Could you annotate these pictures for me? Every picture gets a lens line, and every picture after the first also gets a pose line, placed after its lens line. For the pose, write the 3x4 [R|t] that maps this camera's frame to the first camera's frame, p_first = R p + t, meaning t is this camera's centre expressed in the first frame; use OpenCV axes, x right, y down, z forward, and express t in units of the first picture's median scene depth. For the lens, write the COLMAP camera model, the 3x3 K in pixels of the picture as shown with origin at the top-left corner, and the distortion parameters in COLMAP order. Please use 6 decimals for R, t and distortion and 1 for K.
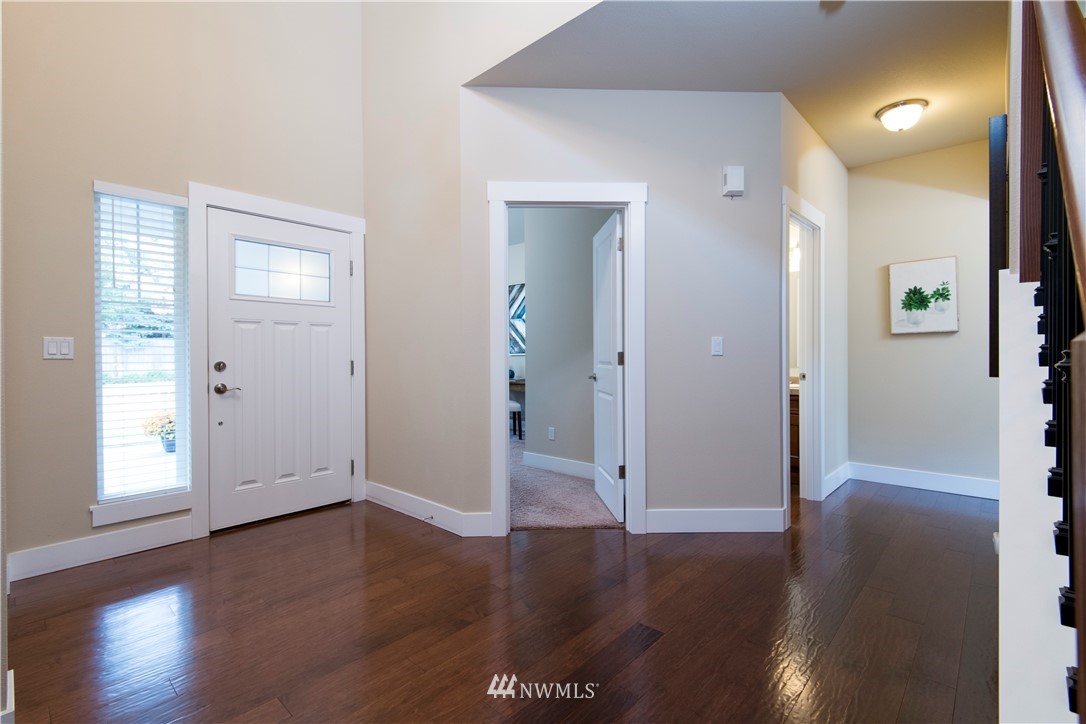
lens RADIAL K [[491.4, 0, 546.0], [0, 491.4, 359.0], [0, 0, 1]] dist [0.030119, -0.019064]
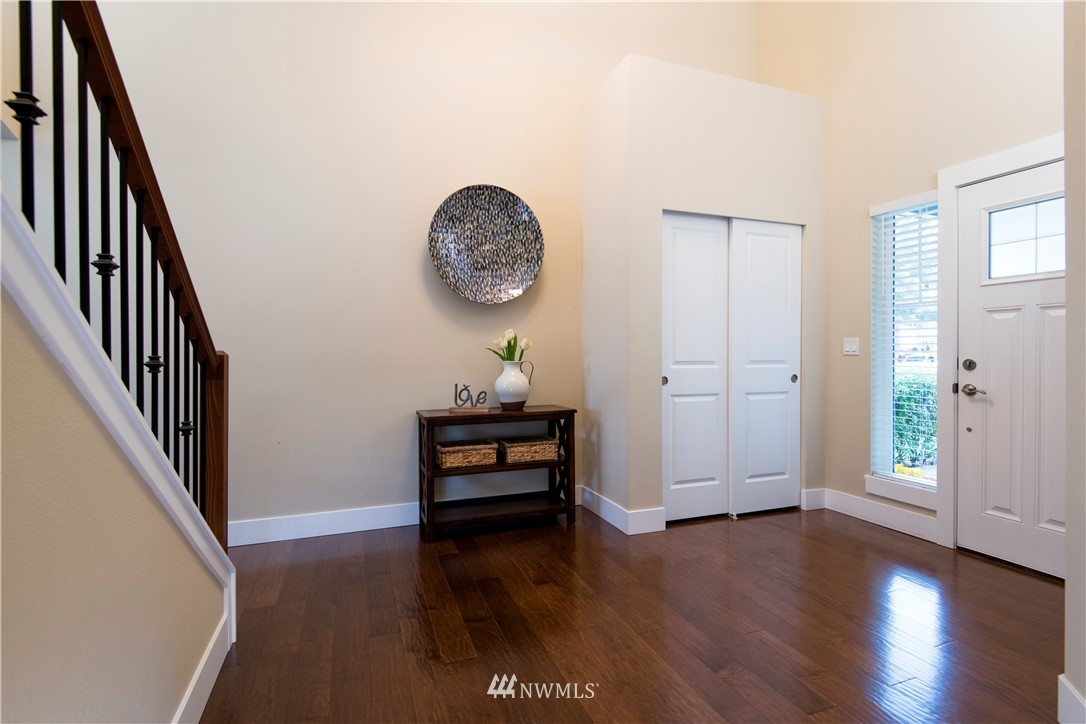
lens RADIAL K [[521.7, 0, 545.4], [0, 521.7, 358.6], [0, 0, 1]] dist [-0.000718, -0.000275]
pose [[-0.454426, 0.017356, -0.890615, 0.490340], [0.000769, 0.999817, 0.019091, -0.013605], [0.890784, 0.007990, -0.454356, 0.727300]]
